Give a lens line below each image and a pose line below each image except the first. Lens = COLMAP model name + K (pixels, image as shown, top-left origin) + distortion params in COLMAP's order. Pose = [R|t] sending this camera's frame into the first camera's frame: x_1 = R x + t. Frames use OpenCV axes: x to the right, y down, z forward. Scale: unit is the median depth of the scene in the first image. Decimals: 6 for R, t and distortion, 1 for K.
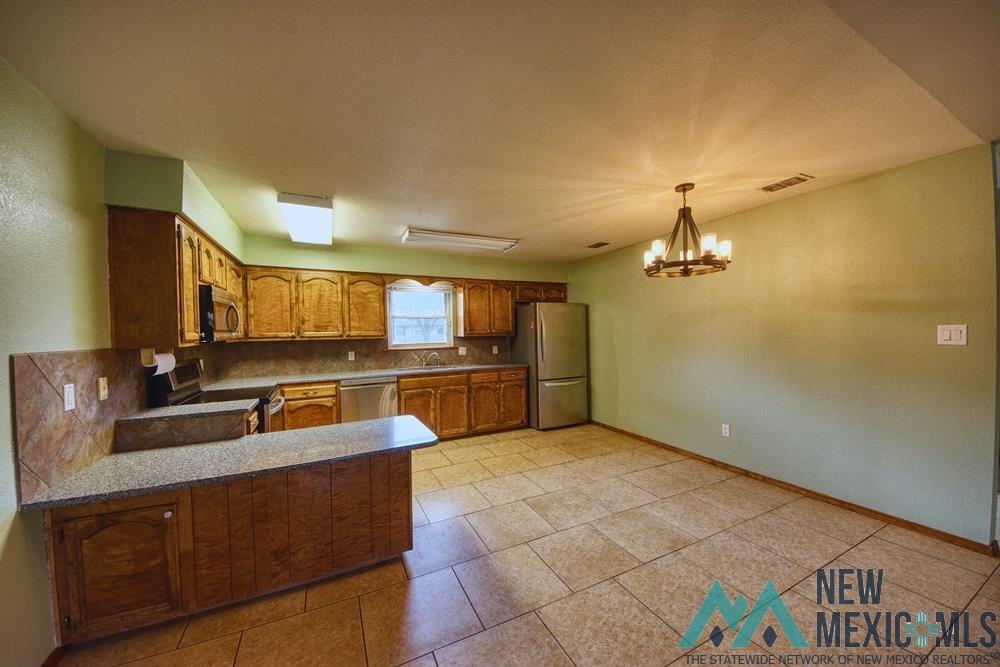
lens RADIAL K [[362.7, 0, 500.0], [0, 362.7, 333.5], [0, 0, 1]] dist [0.046322, -0.032087]
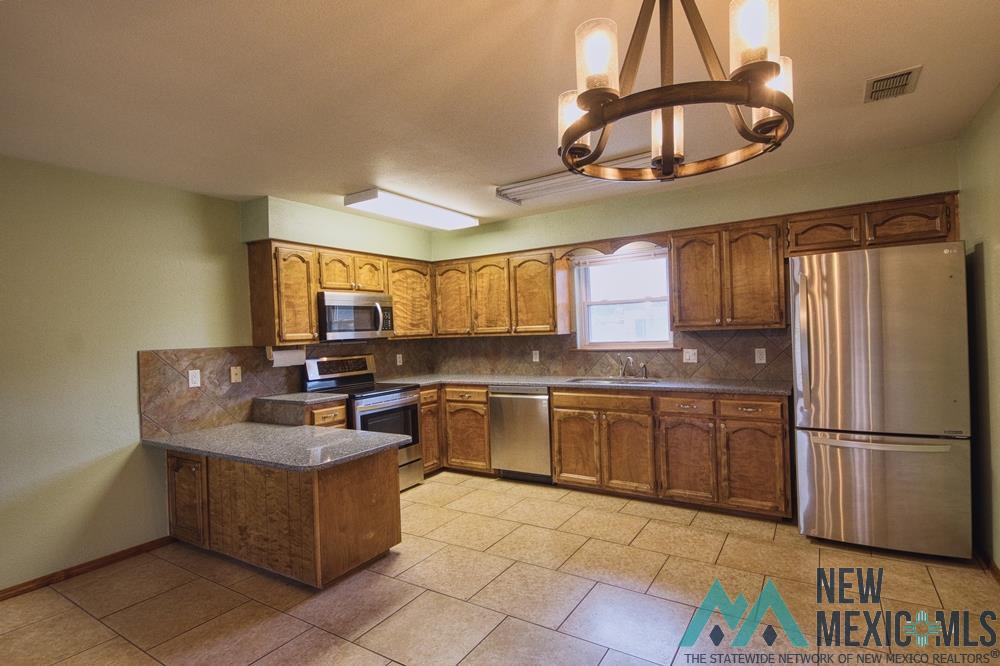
lens RADIAL K [[496.2, 0, 500.0], [0, 496.2, 333.0], [0, 0, 1]] dist [0.015175, -0.000374]
pose [[0.518673, 0.003182, -0.854967, 0.511036], [0.020914, 0.999647, 0.016408, -0.009347], [0.854717, -0.026391, 0.518423, 0.405511]]
